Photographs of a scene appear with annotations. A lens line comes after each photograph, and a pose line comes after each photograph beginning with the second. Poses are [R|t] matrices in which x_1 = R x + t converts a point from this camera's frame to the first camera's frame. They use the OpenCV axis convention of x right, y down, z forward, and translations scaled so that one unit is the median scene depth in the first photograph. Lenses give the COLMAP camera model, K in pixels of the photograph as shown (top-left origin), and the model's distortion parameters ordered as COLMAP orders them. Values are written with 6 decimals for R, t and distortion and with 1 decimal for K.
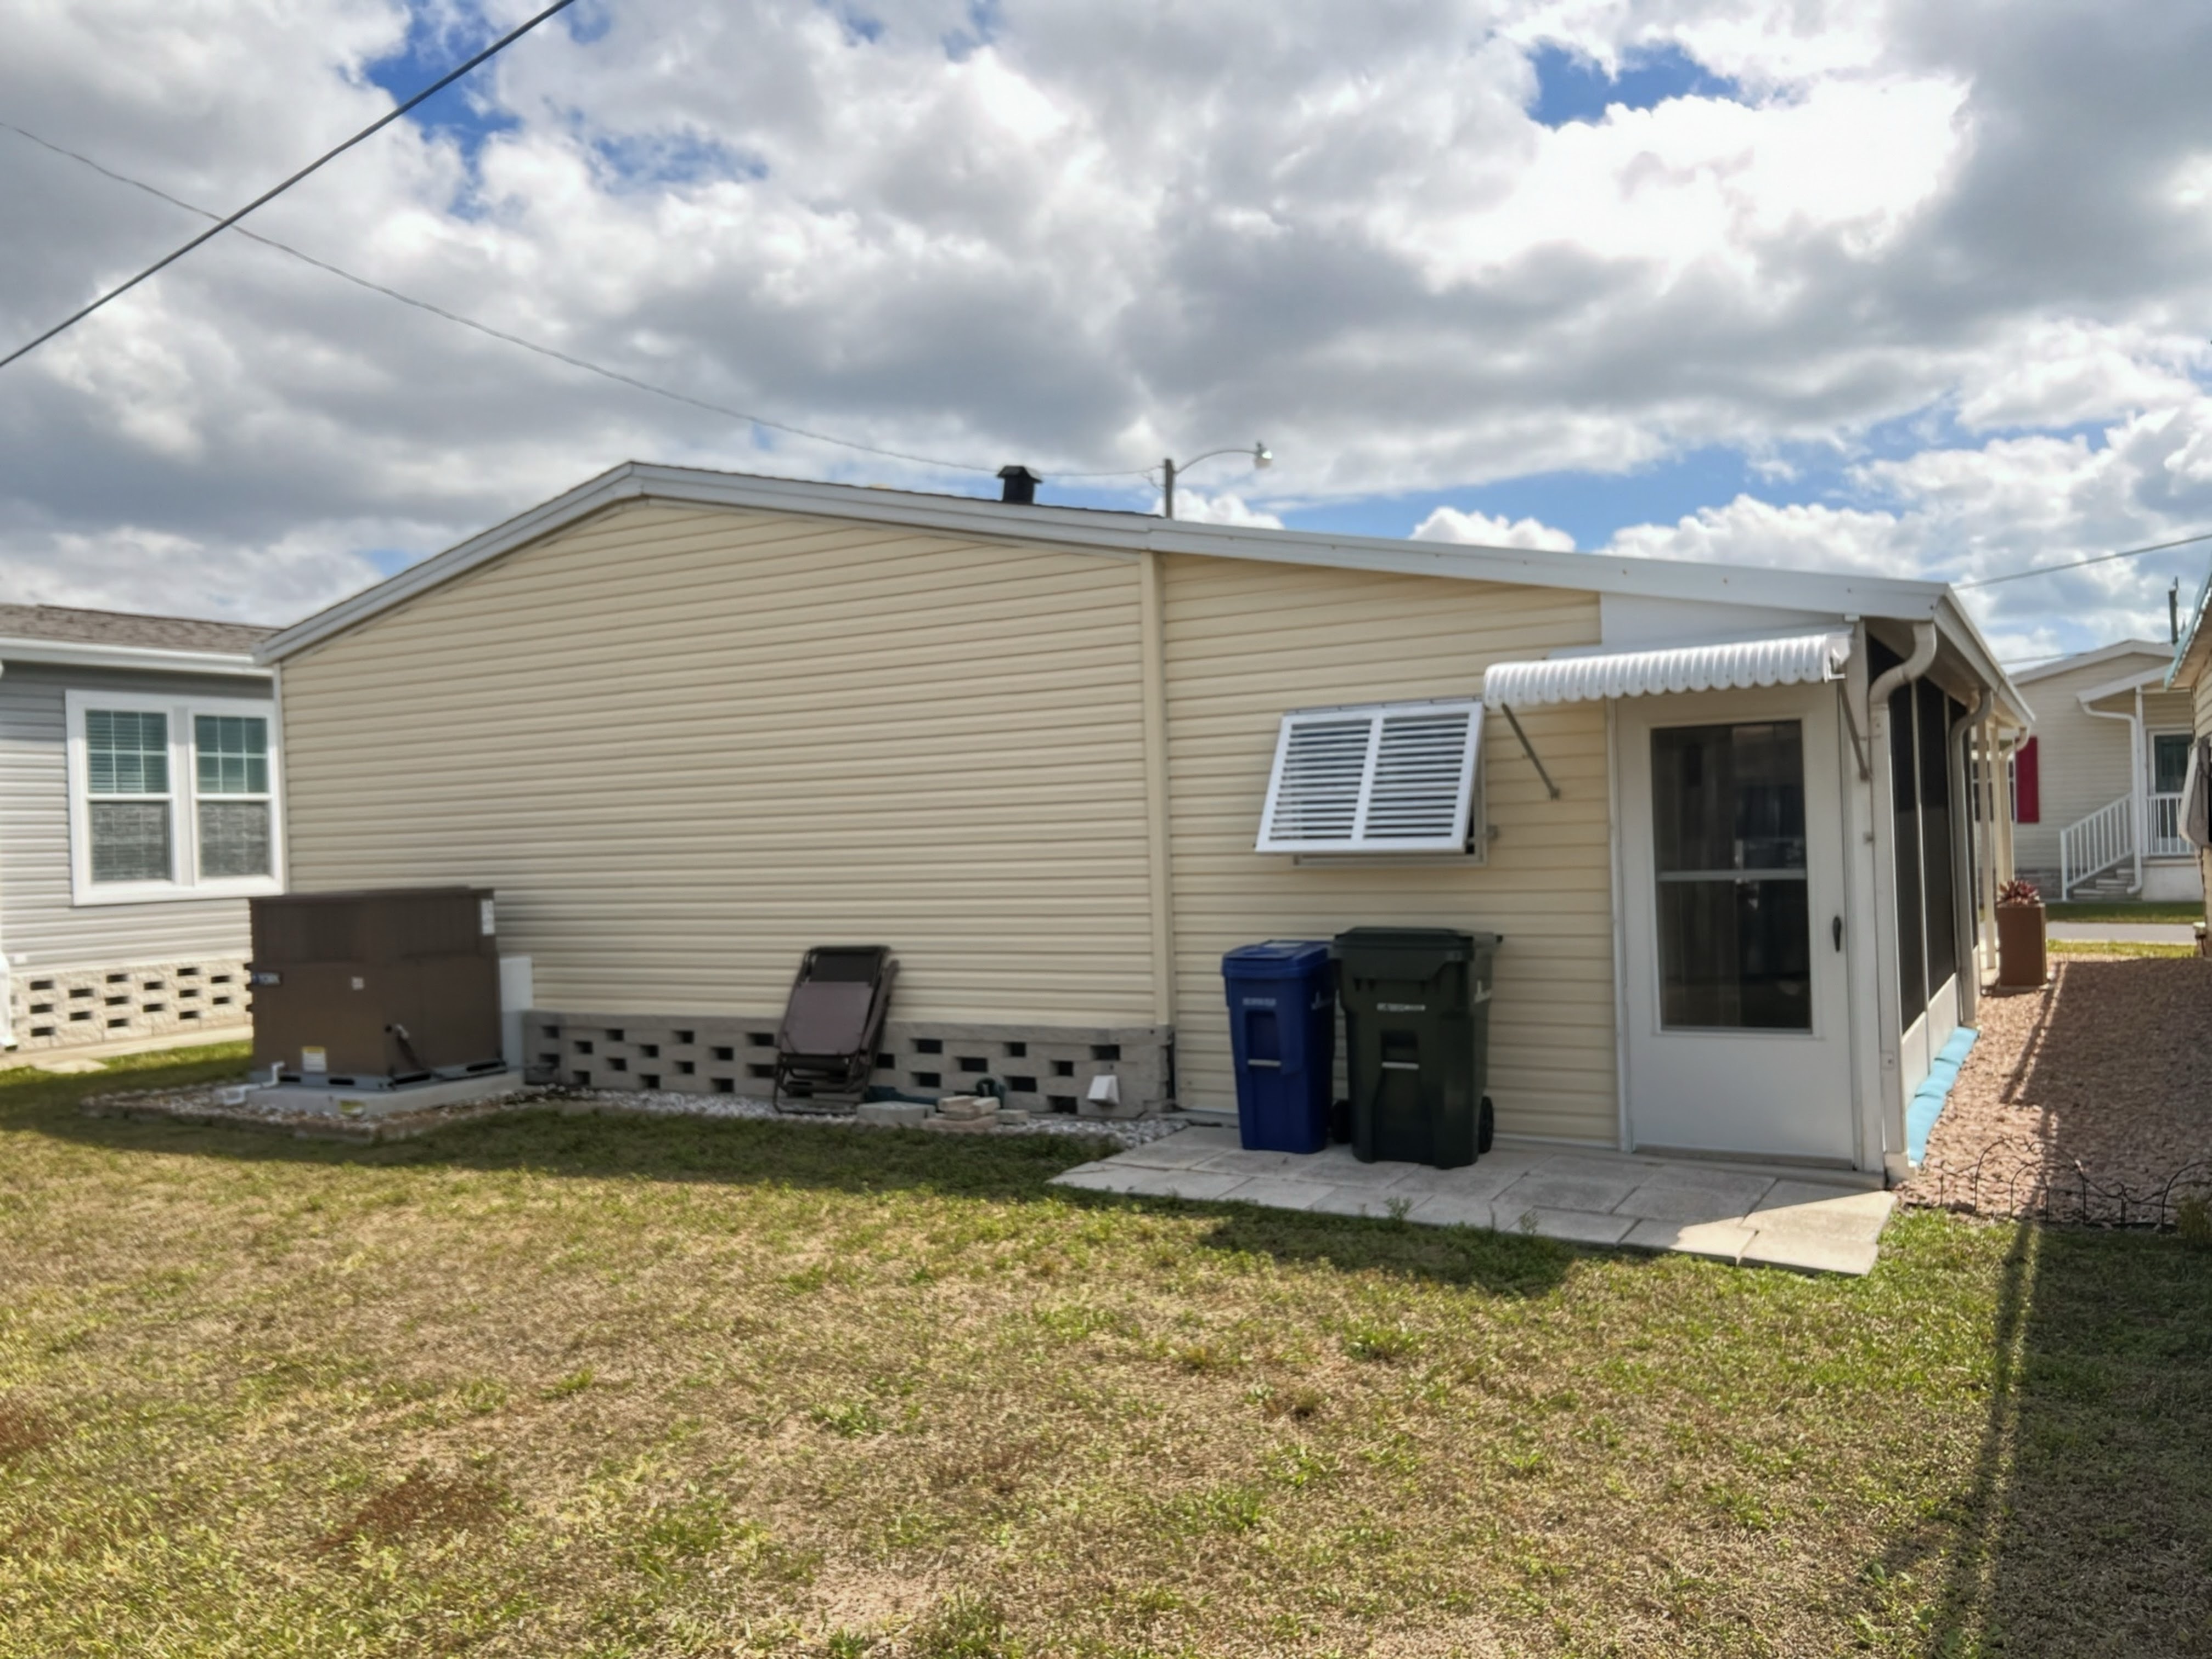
lens RADIAL K [[1683.2, 0, 1106.0], [0, 1683.2, 829.5], [0, 0, 1]] dist [0.079780, -0.129812]
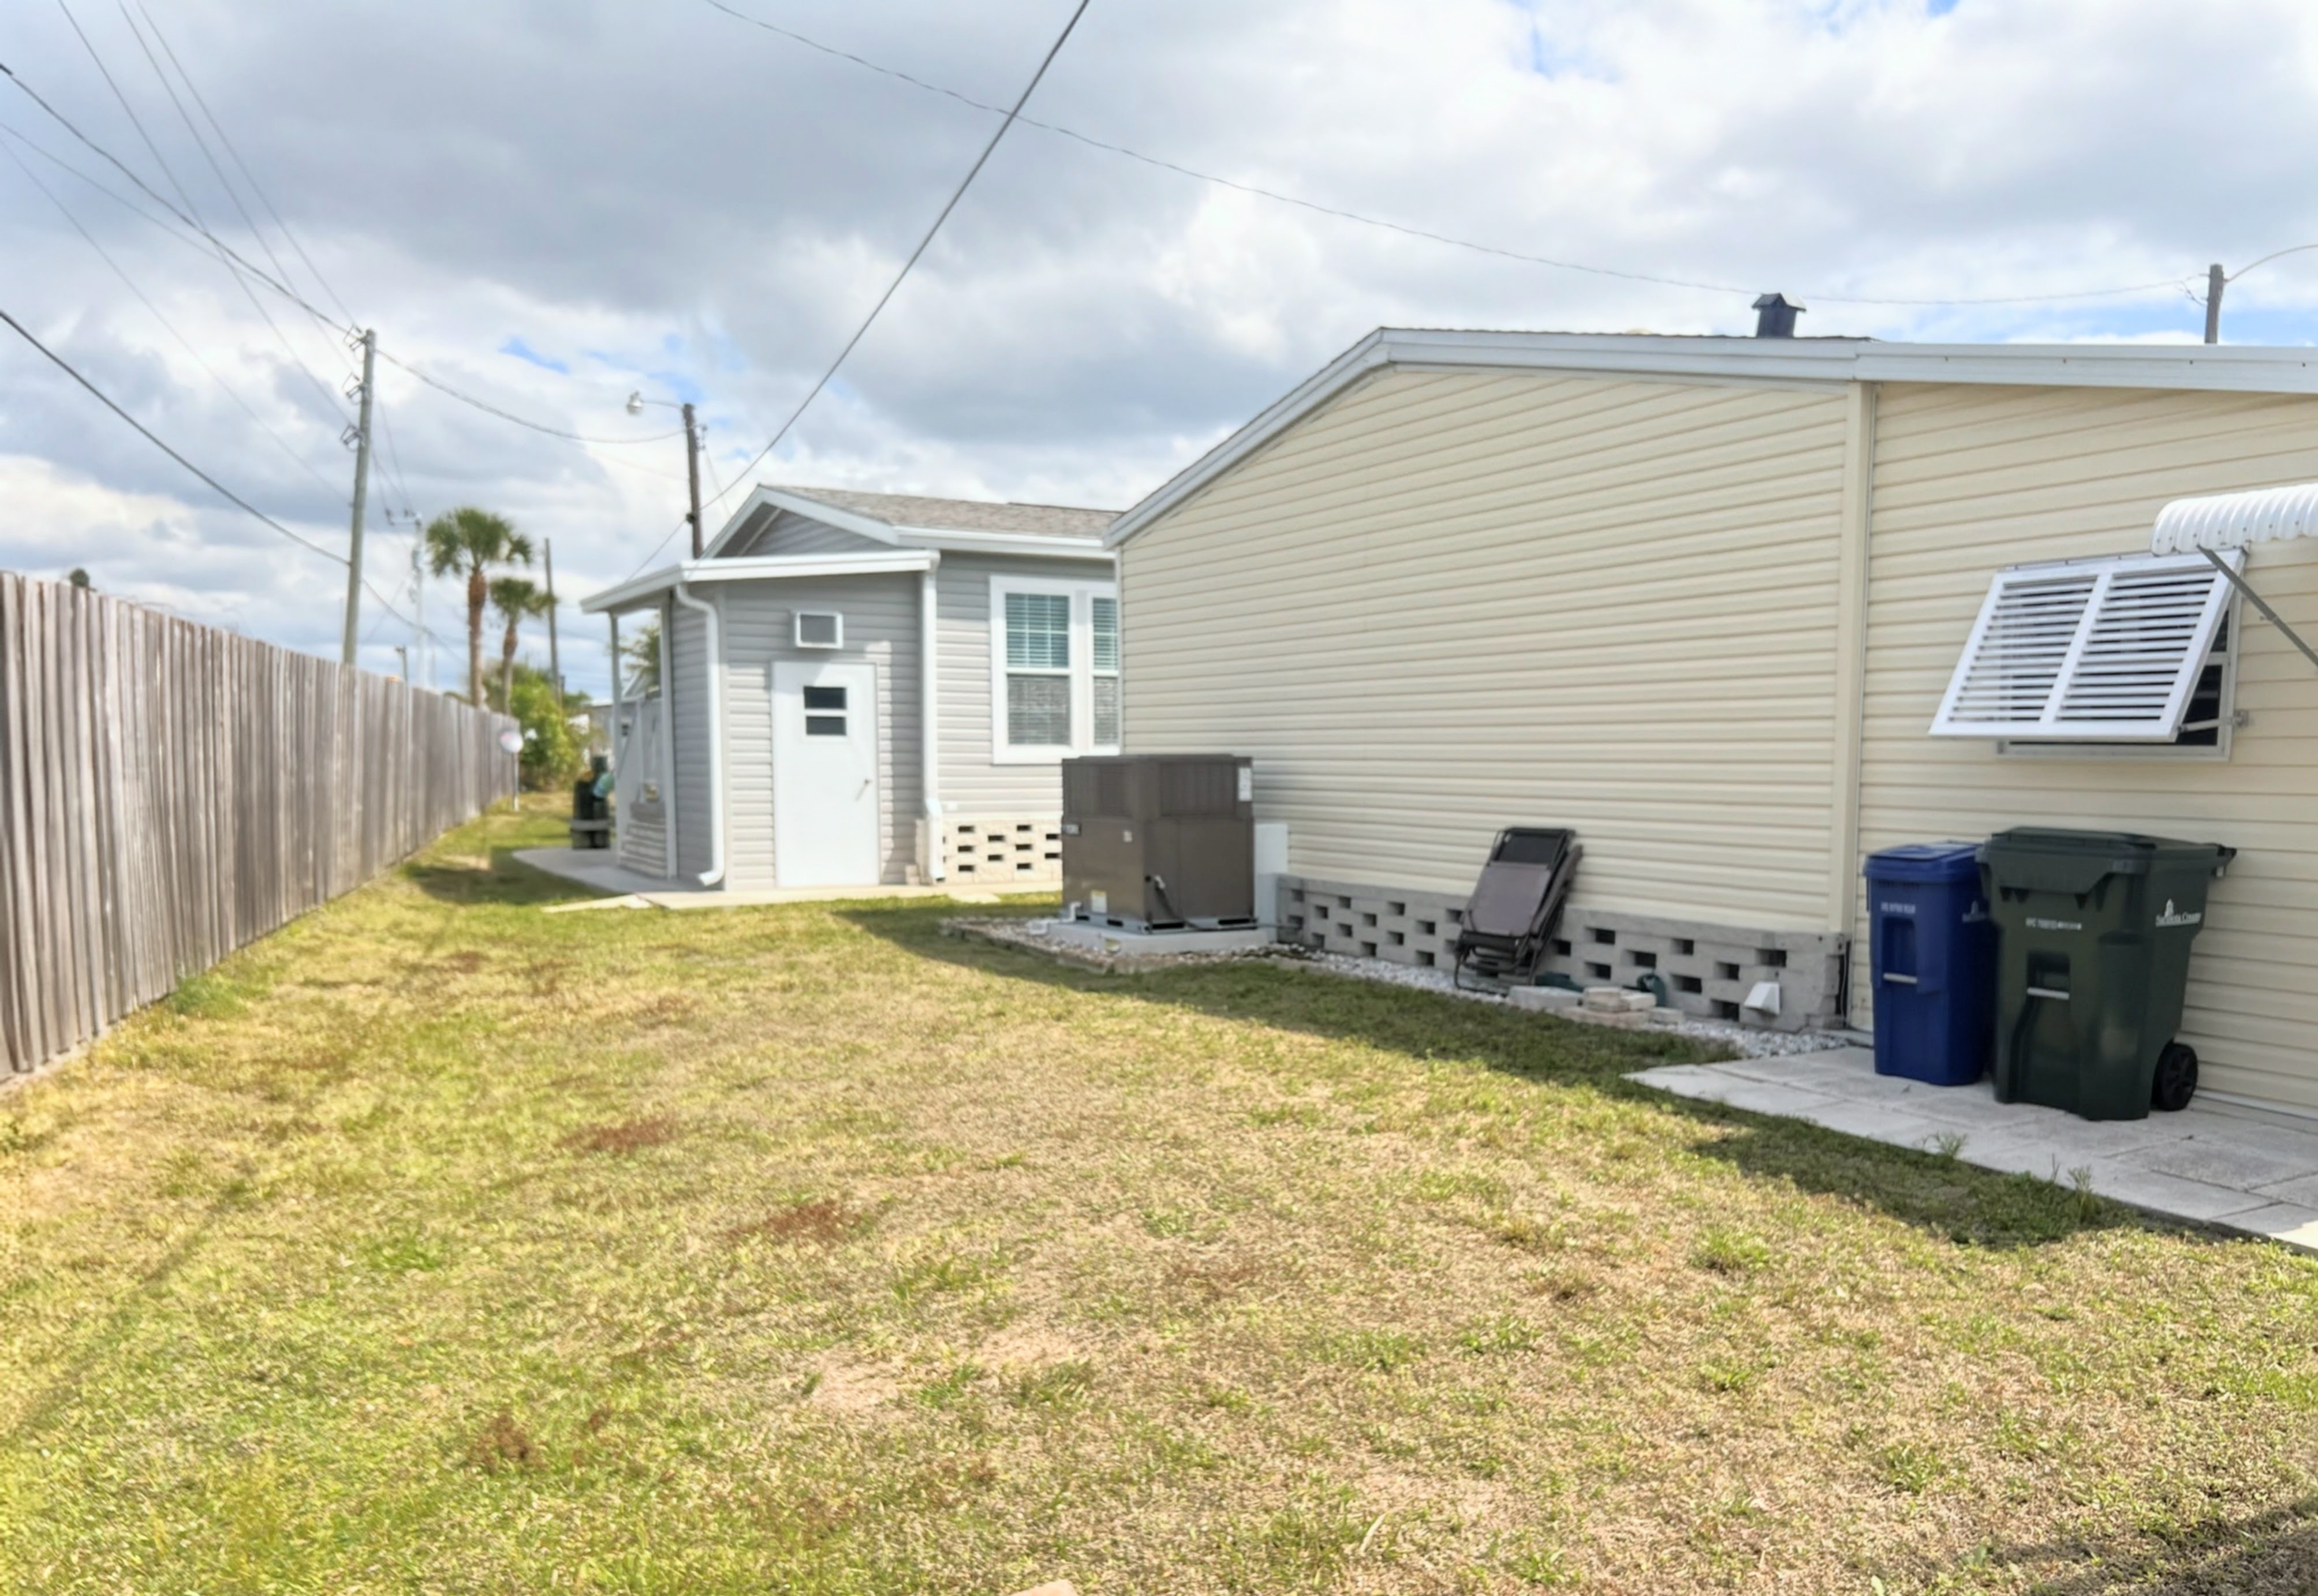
lens RADIAL K [[1741.1, 0, 1162.3], [0, 1741.1, 910.4], [0, 0, 1]] dist [0.100796, -0.135662]
pose [[0.870301, 0.084311, -0.485251, 0.171472], [-0.033081, 0.993021, 0.113203, 0.011508], [0.491408, -0.082468, 0.867016, 0.024107]]
